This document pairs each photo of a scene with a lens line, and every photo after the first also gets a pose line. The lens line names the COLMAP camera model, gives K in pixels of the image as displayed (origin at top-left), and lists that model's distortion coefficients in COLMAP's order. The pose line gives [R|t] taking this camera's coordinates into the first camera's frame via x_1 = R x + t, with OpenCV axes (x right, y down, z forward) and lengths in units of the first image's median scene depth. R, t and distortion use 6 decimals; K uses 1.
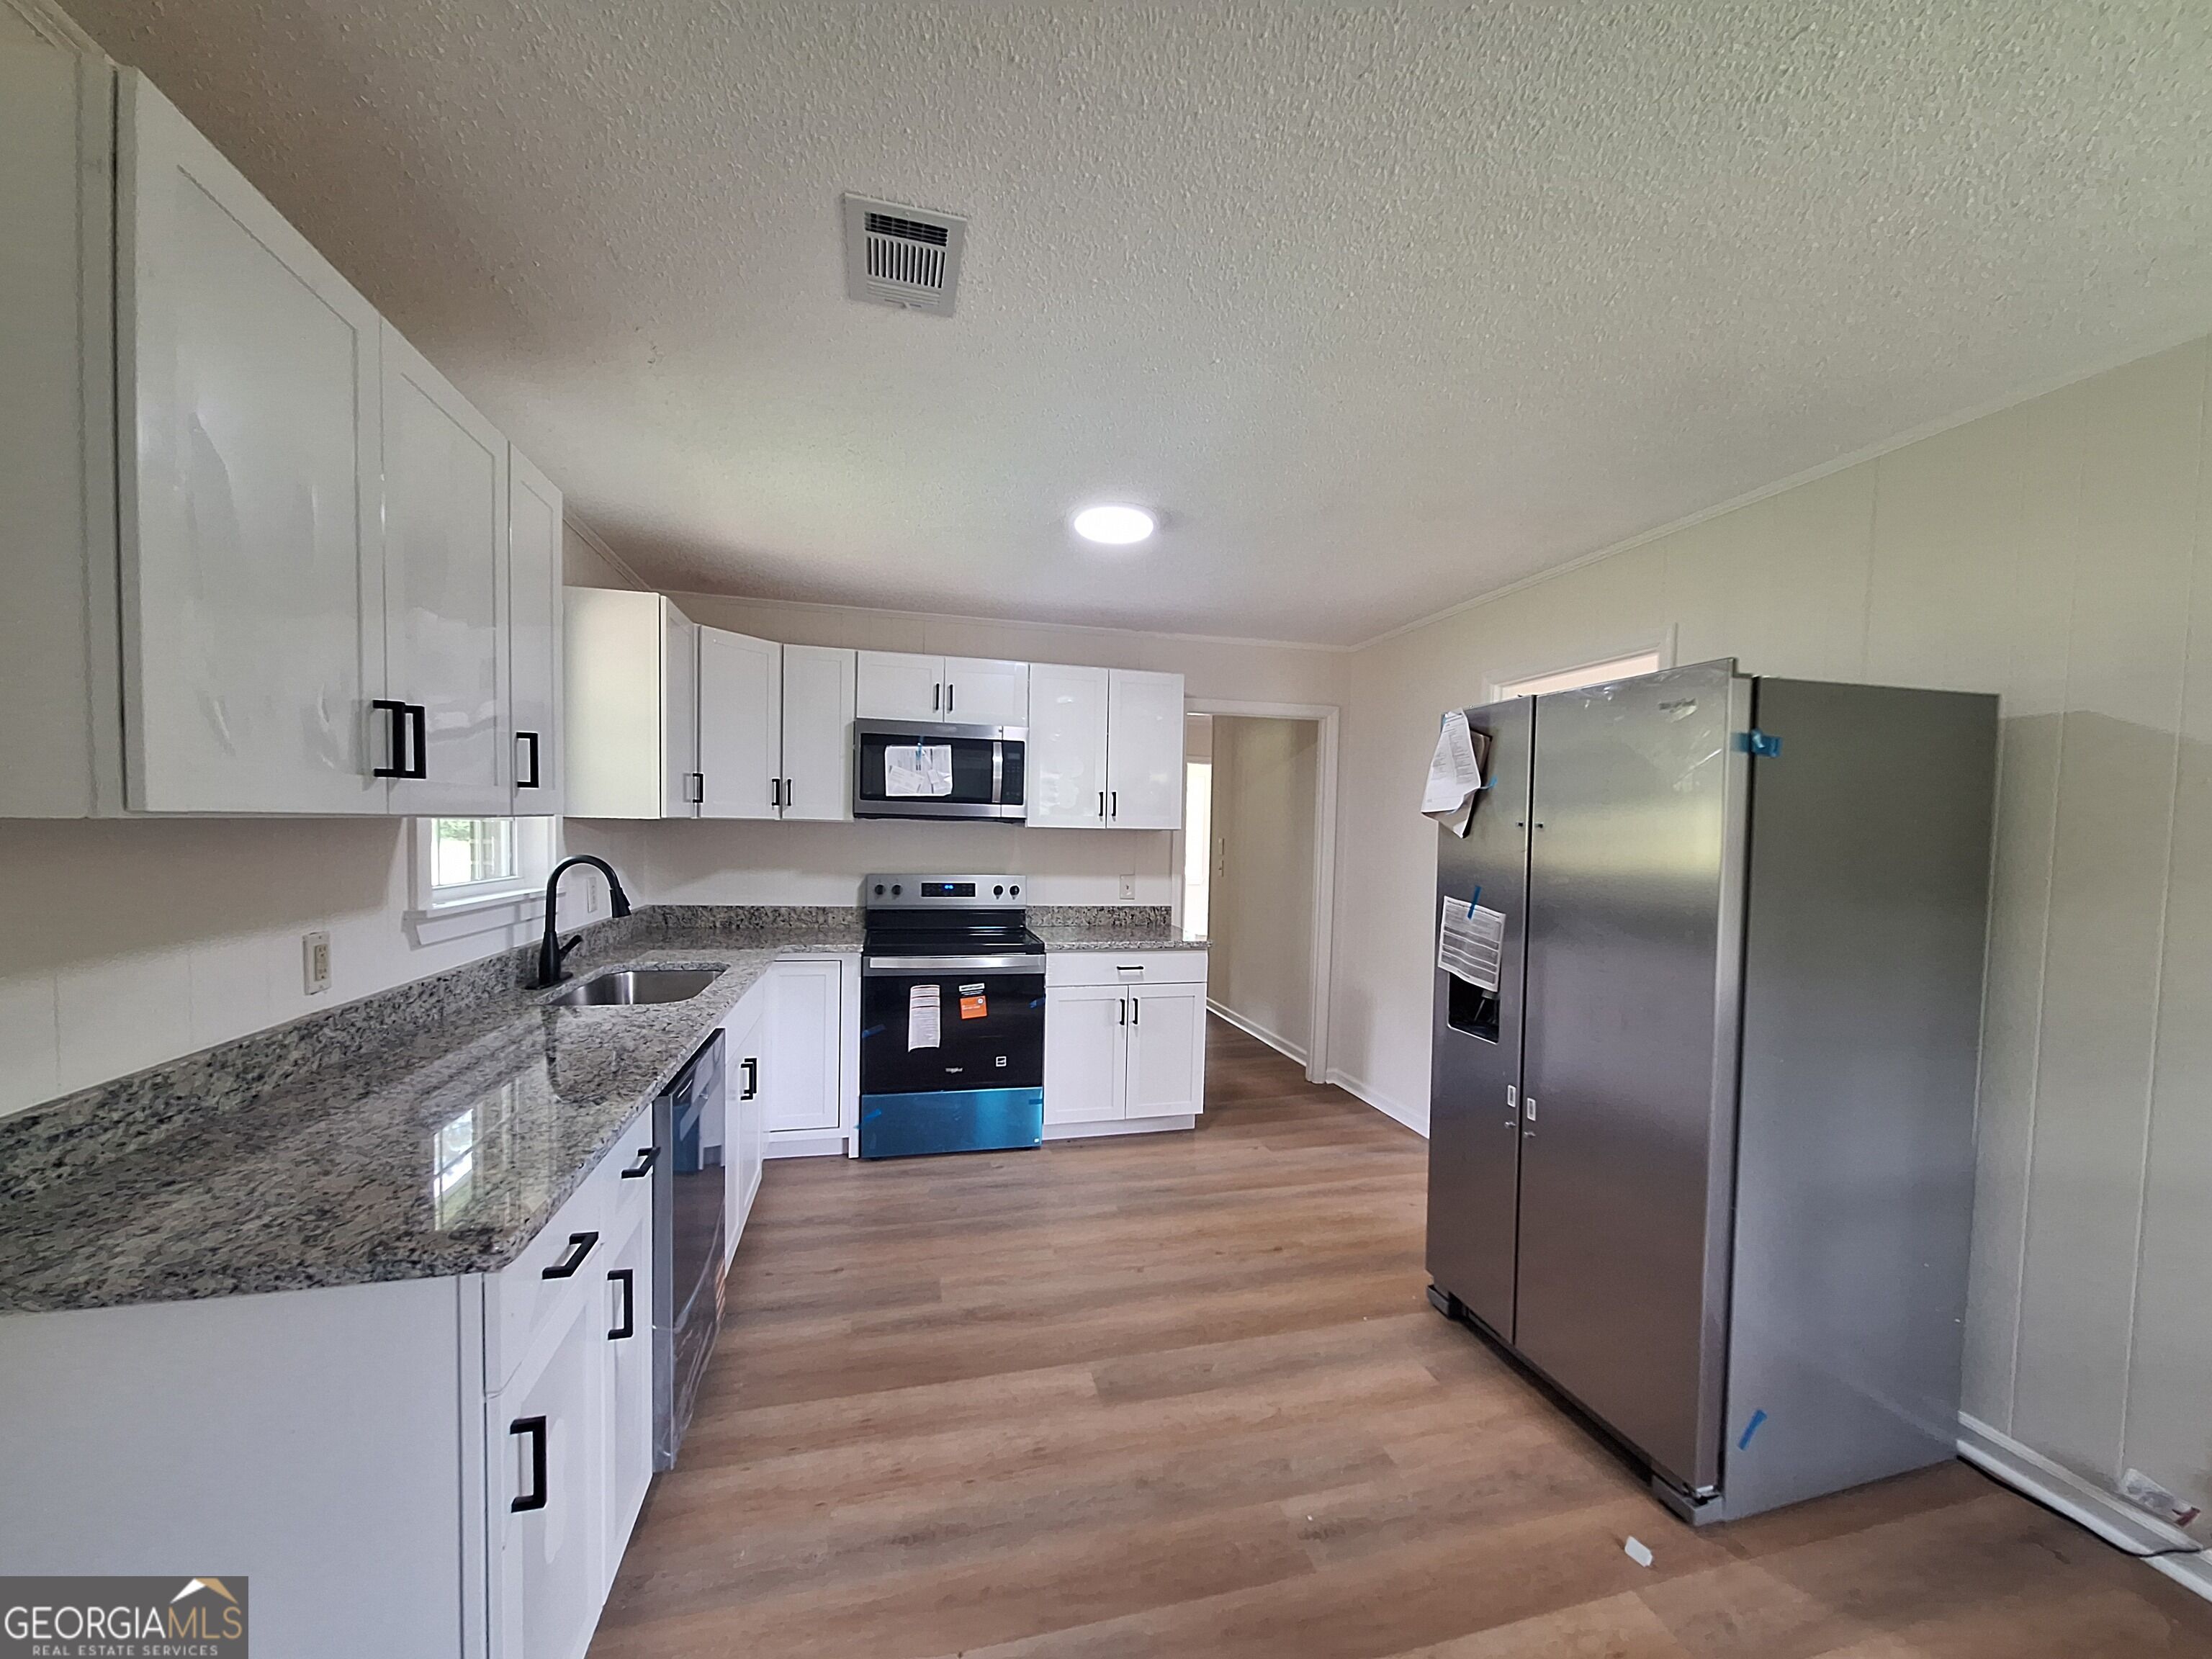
lens RADIAL K [[872.8, 0, 1141.4], [0, 872.8, 866.4], [0, 0, 1]] dist [-0.008539, 0.000681]
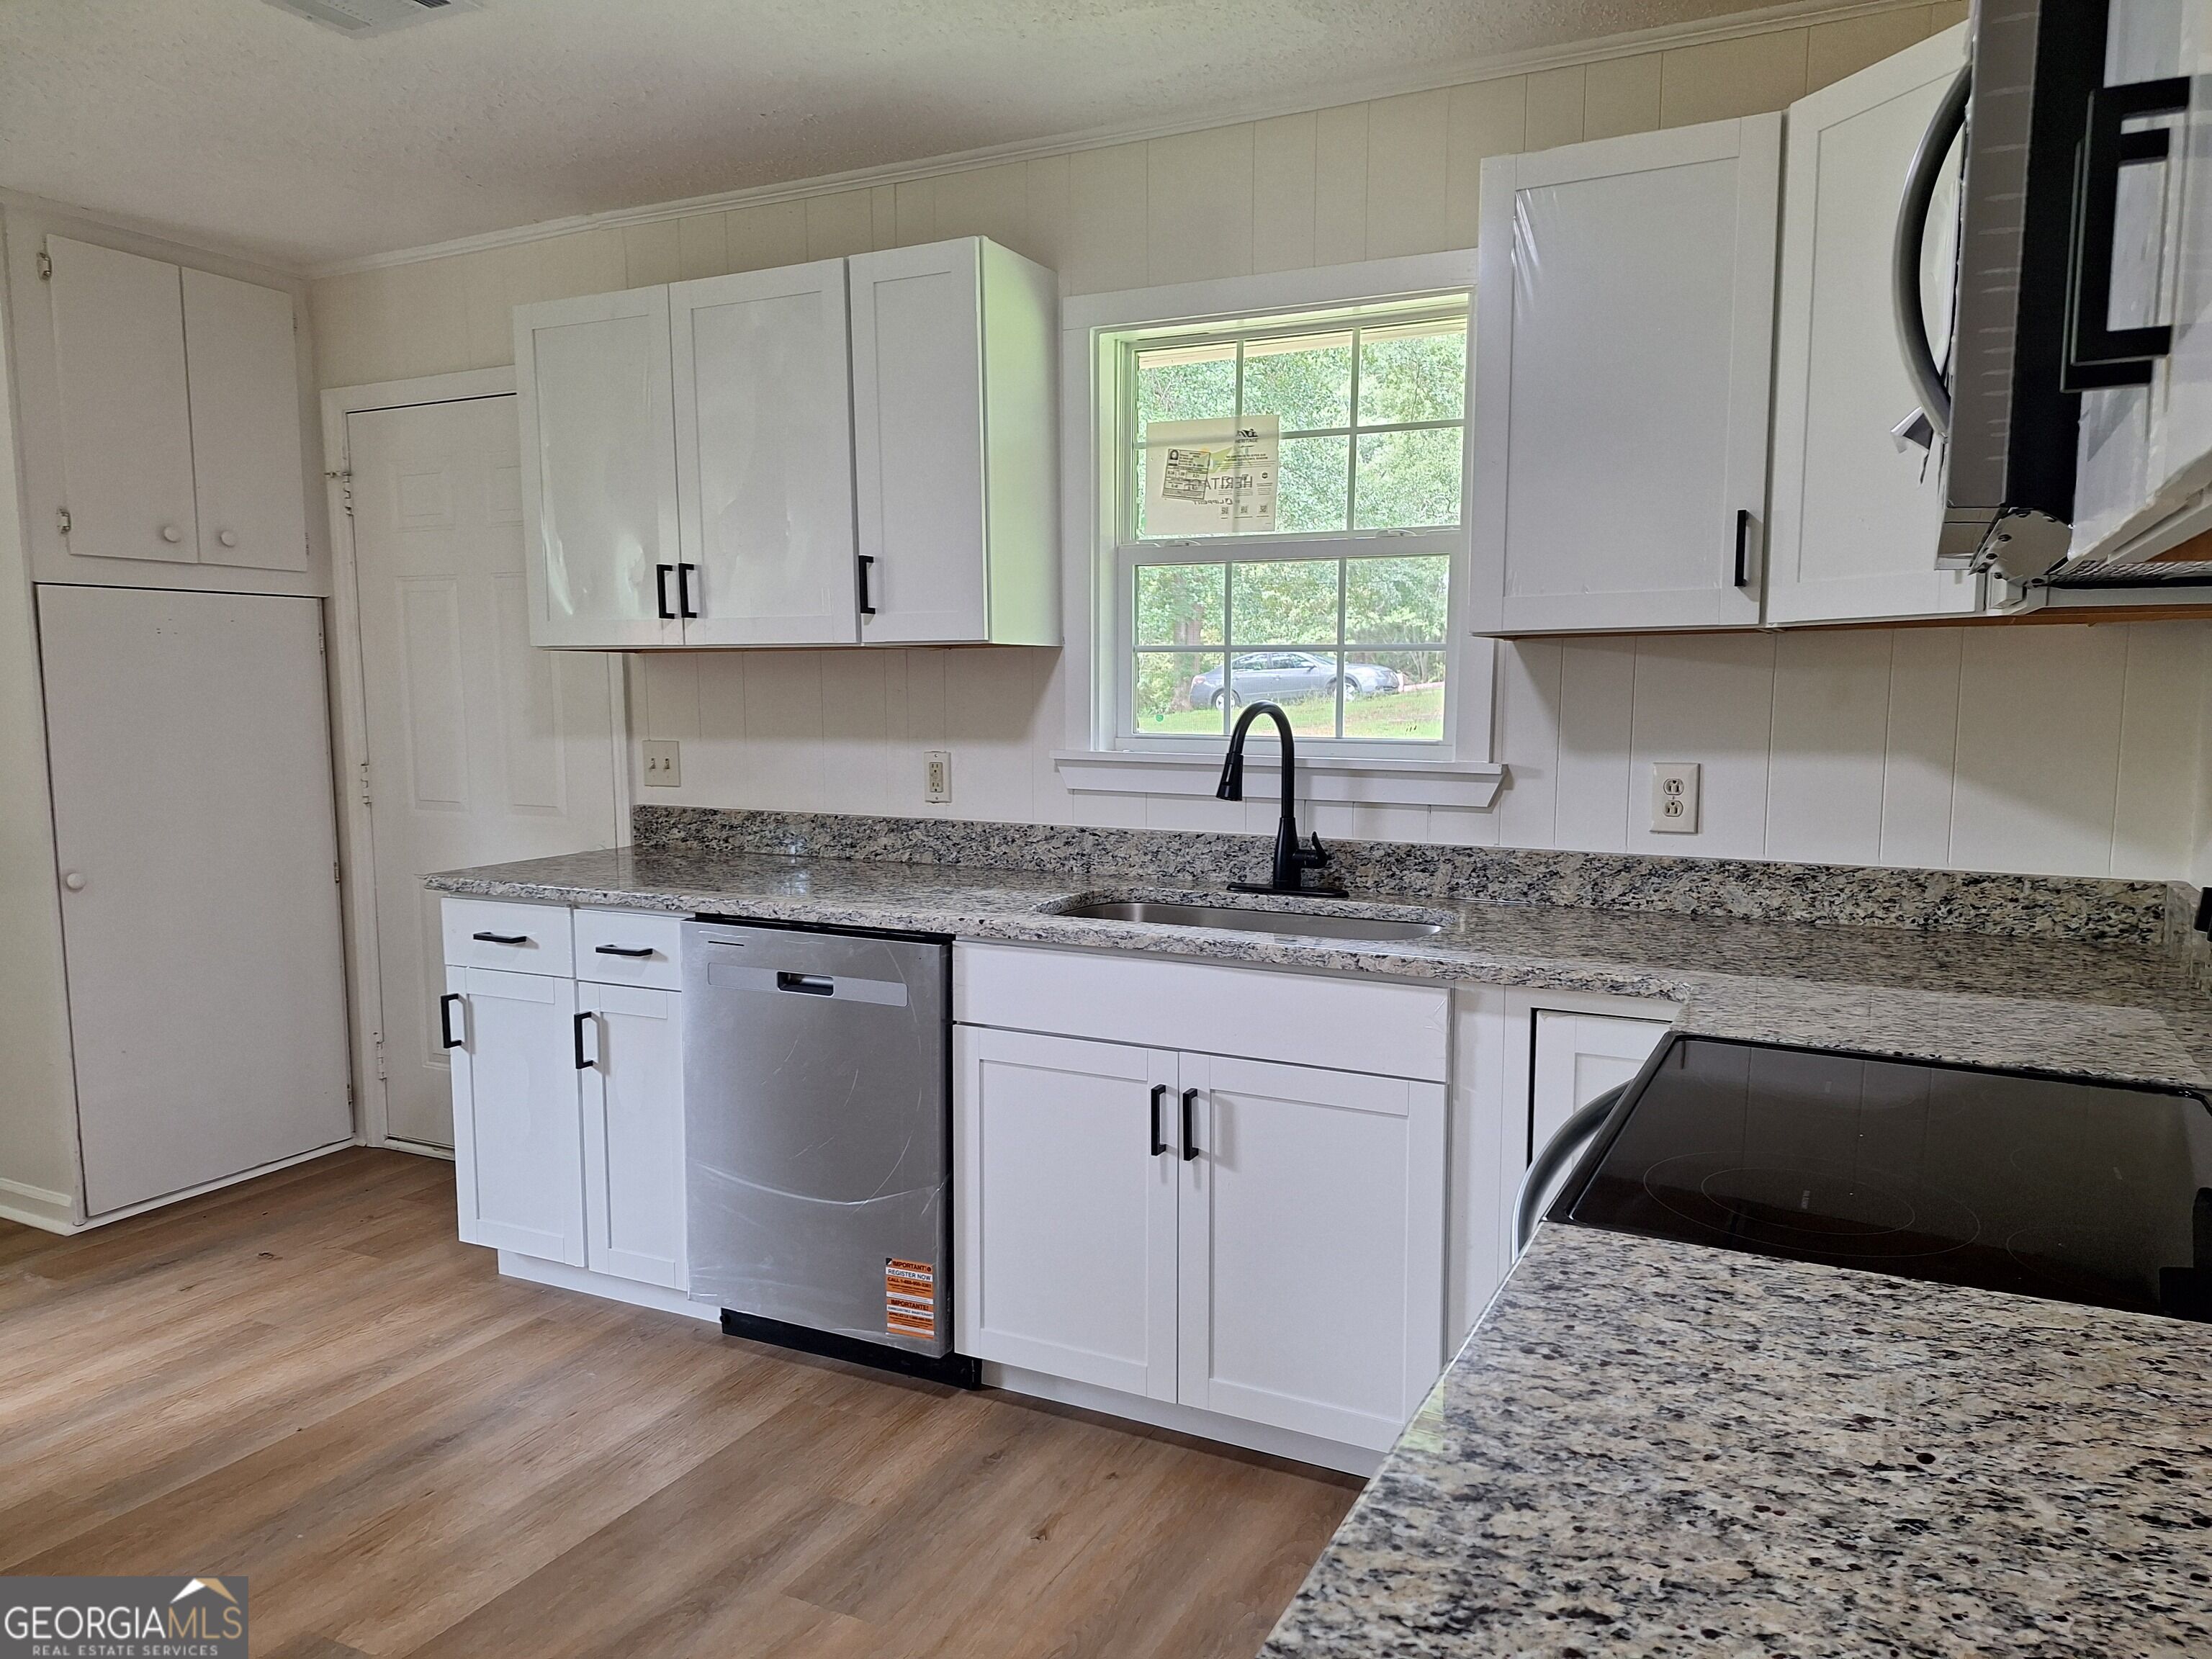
lens RADIAL K [[1548.3, 0, 1115.6], [0, 1548.3, 842.0], [0, 0, 1]] dist [0.060838, -0.063295]
pose [[-0.688374, 0.051719, -0.723510, 0.188362], [-0.047884, 0.992039, 0.116473, -0.026846], [0.723774, 0.114821, -0.680417, 1.212582]]
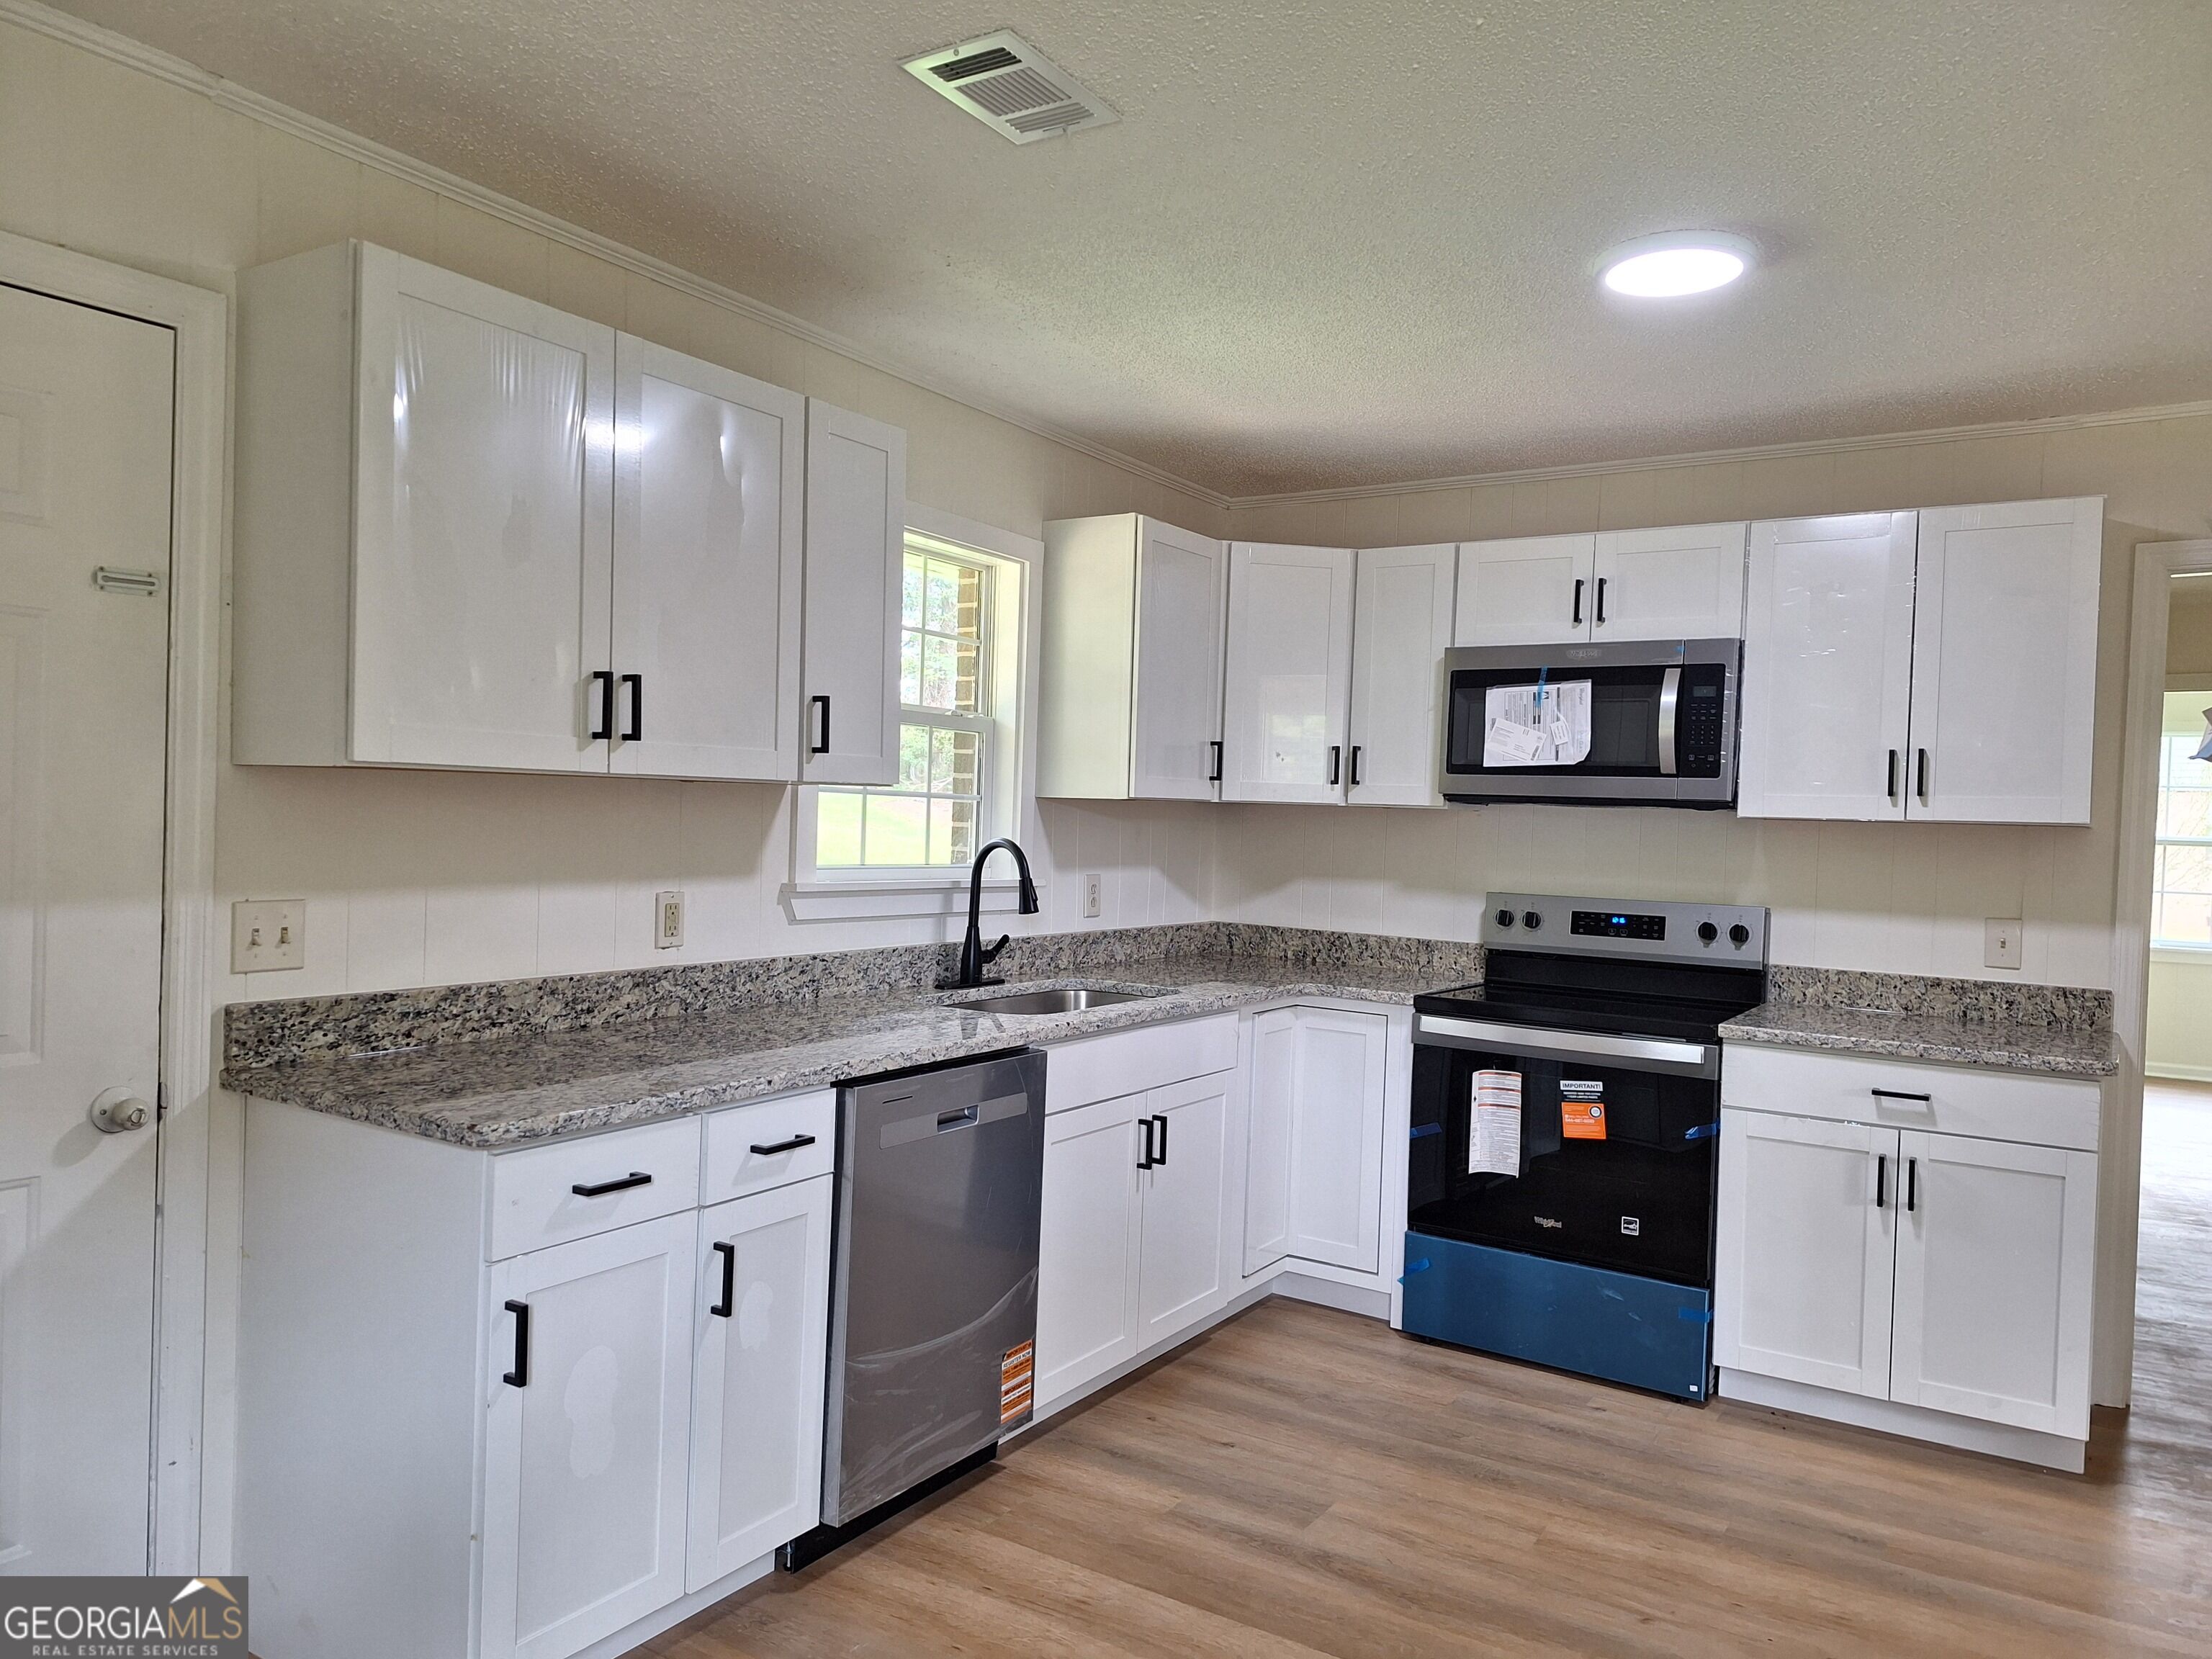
lens RADIAL K [[1548.3, 0, 1110.8], [0, 1548.3, 820.0], [0, 0, 1]] dist [0.060838, -0.063295]
pose [[0.662246, -0.000738, -0.749286, 0.393895], [-0.047676, 0.997932, -0.043120, 0.020709], [0.747768, 0.064279, 0.660841, 0.060169]]
